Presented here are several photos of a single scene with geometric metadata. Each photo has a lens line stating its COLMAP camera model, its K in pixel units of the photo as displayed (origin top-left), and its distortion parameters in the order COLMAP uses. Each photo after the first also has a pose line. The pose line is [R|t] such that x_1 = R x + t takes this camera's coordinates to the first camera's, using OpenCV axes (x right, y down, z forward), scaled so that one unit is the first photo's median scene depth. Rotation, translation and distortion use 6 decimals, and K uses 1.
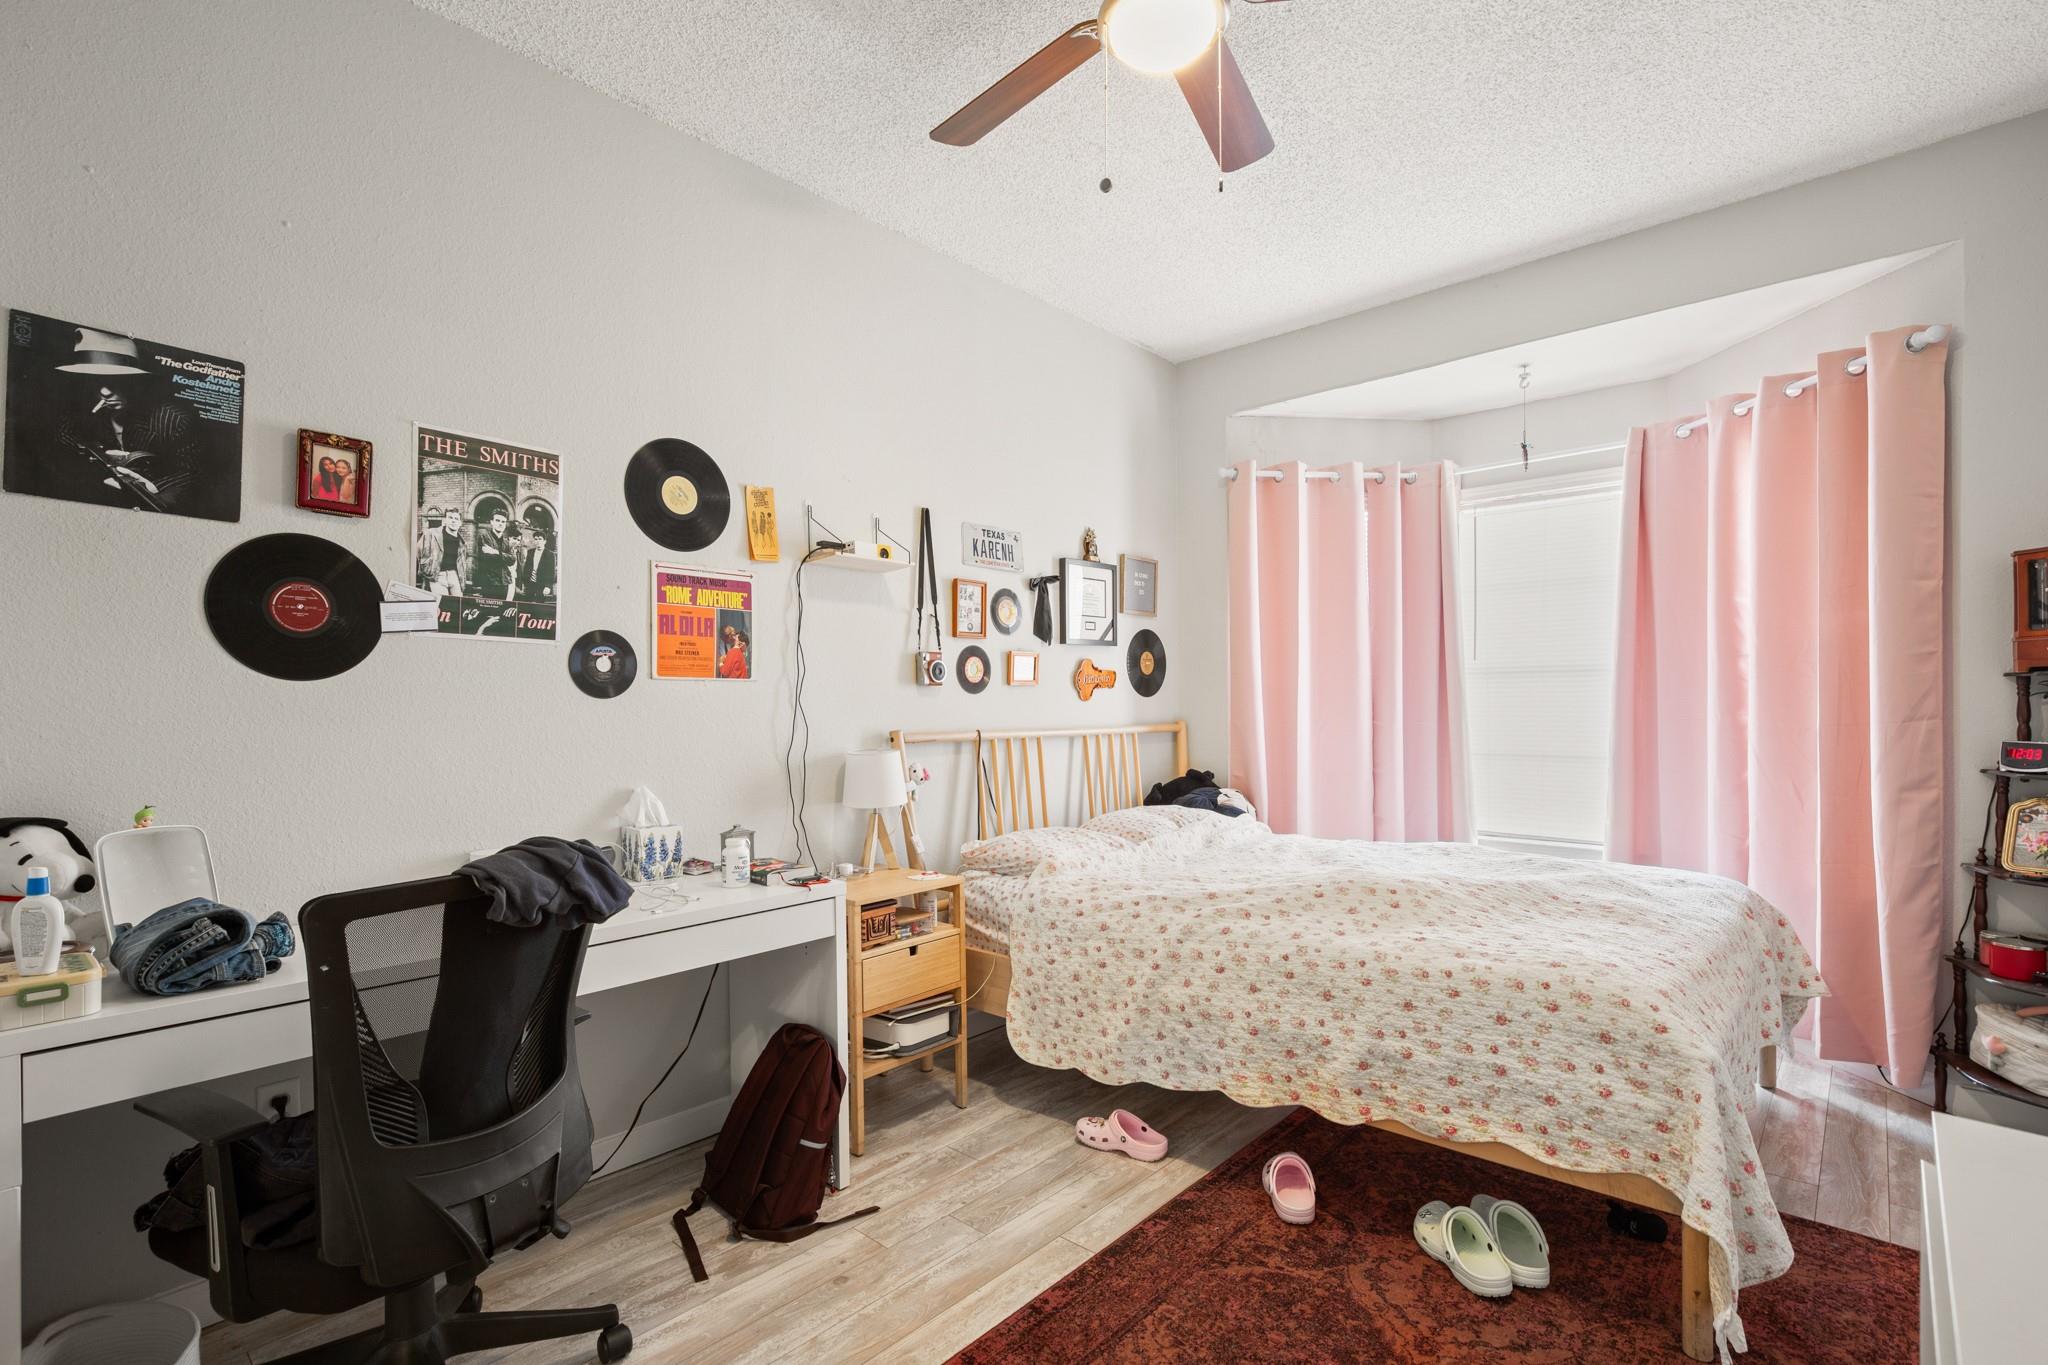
lens RADIAL K [[932.7, 0, 1020.9], [0, 932.7, 699.0], [0, 0, 1]] dist [-0.012123, 0.004020]
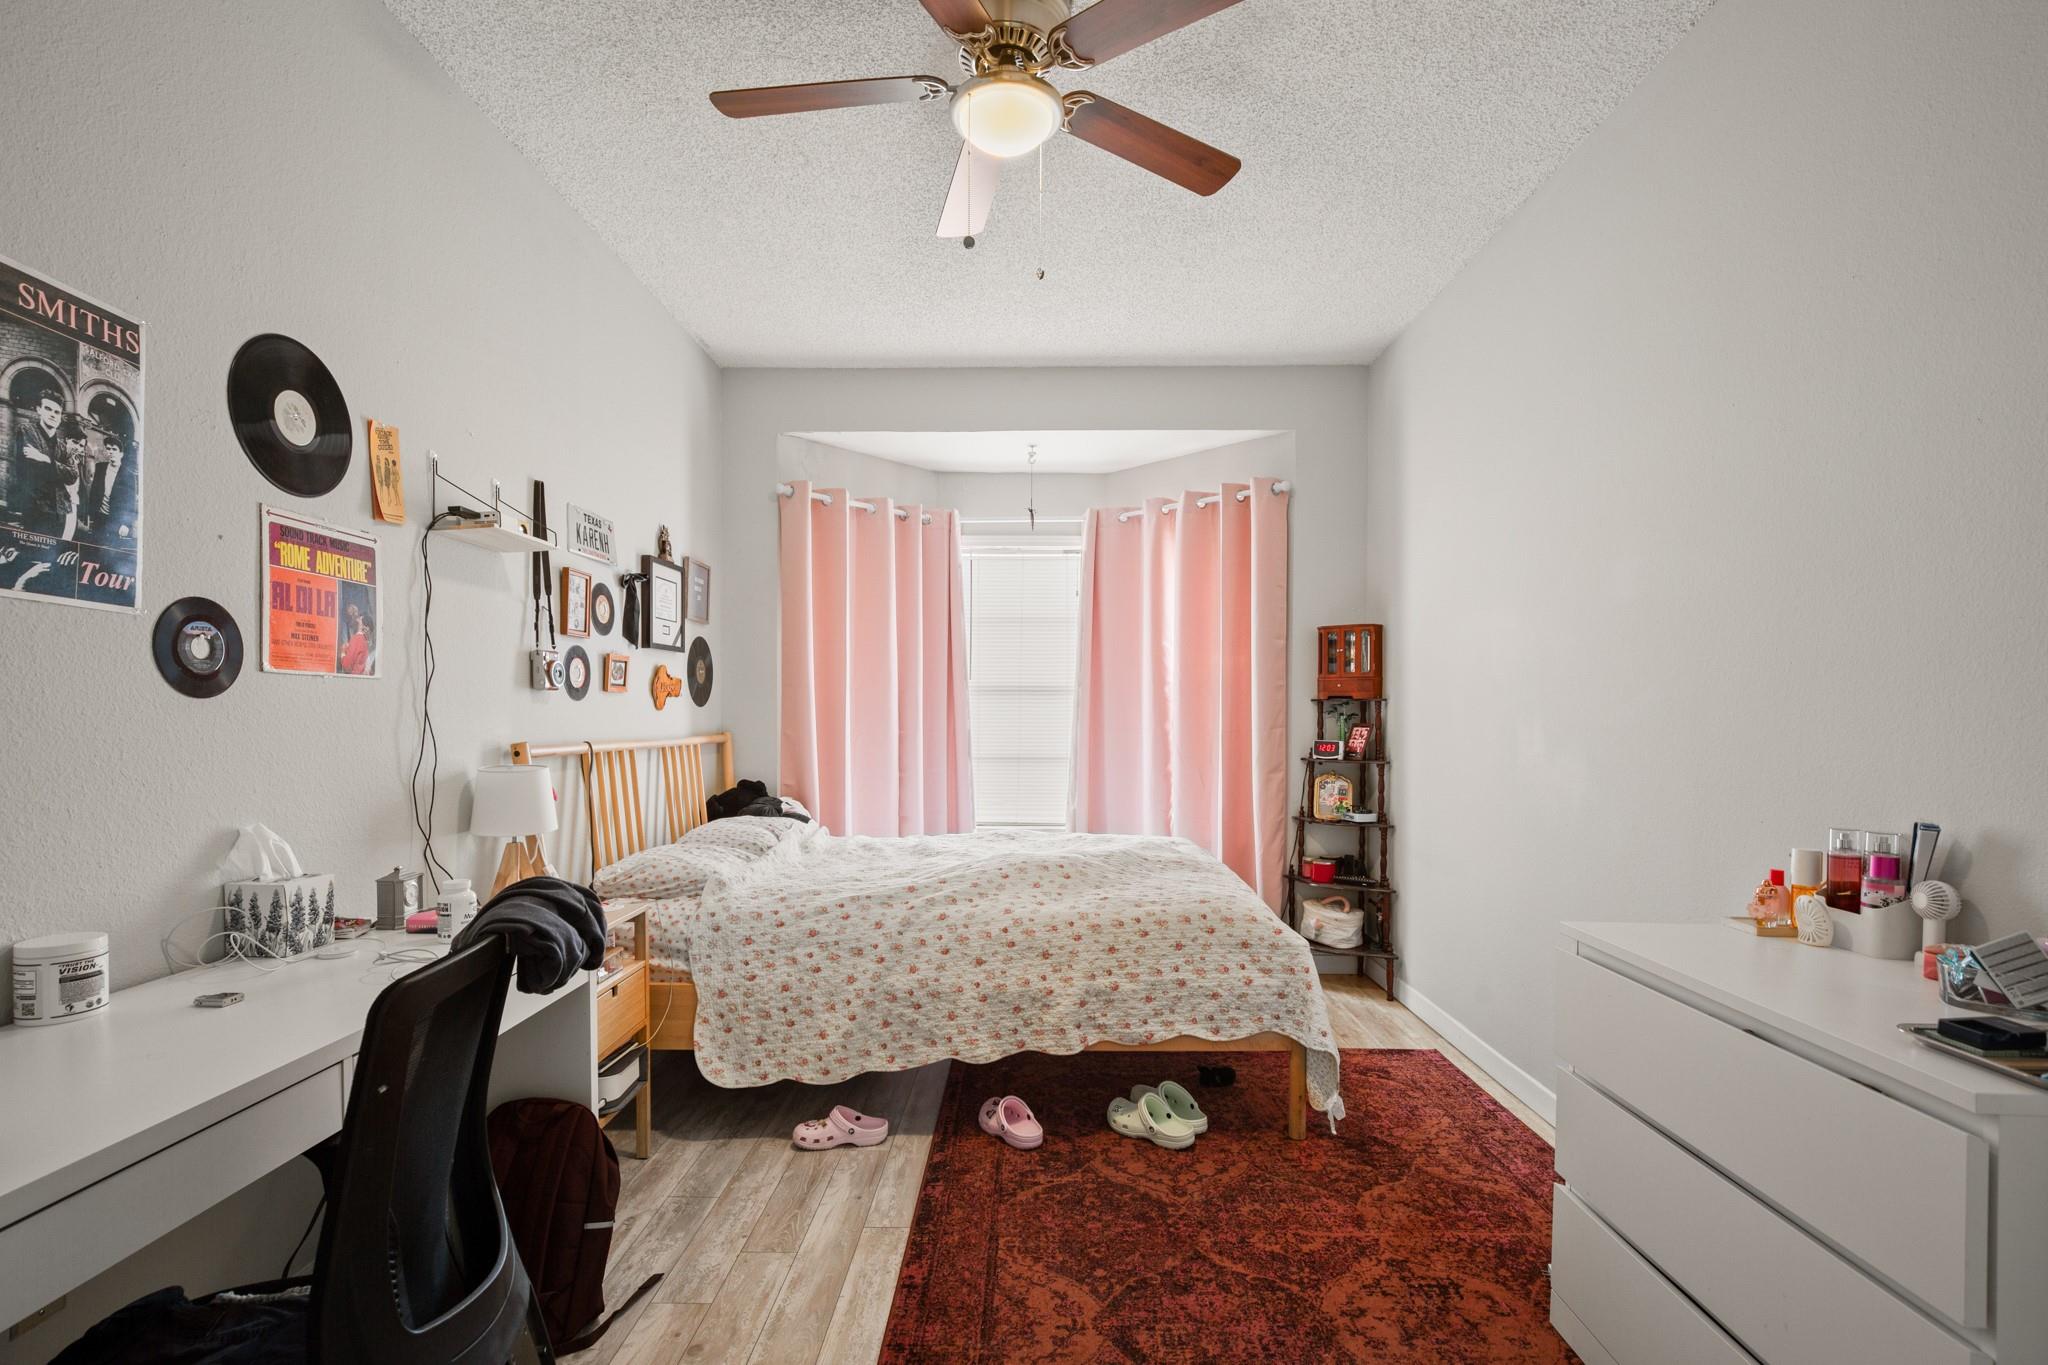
lens RADIAL K [[932.7, 0, 1016.5], [0, 932.7, 718.4], [0, 0, 1]] dist [-0.012123, 0.004020]
pose [[0.755247, 0.005309, 0.655419, -0.429797], [-0.009233, 0.999954, 0.002539, 0.006925], [-0.655375, -0.007969, 0.755261, 0.095215]]
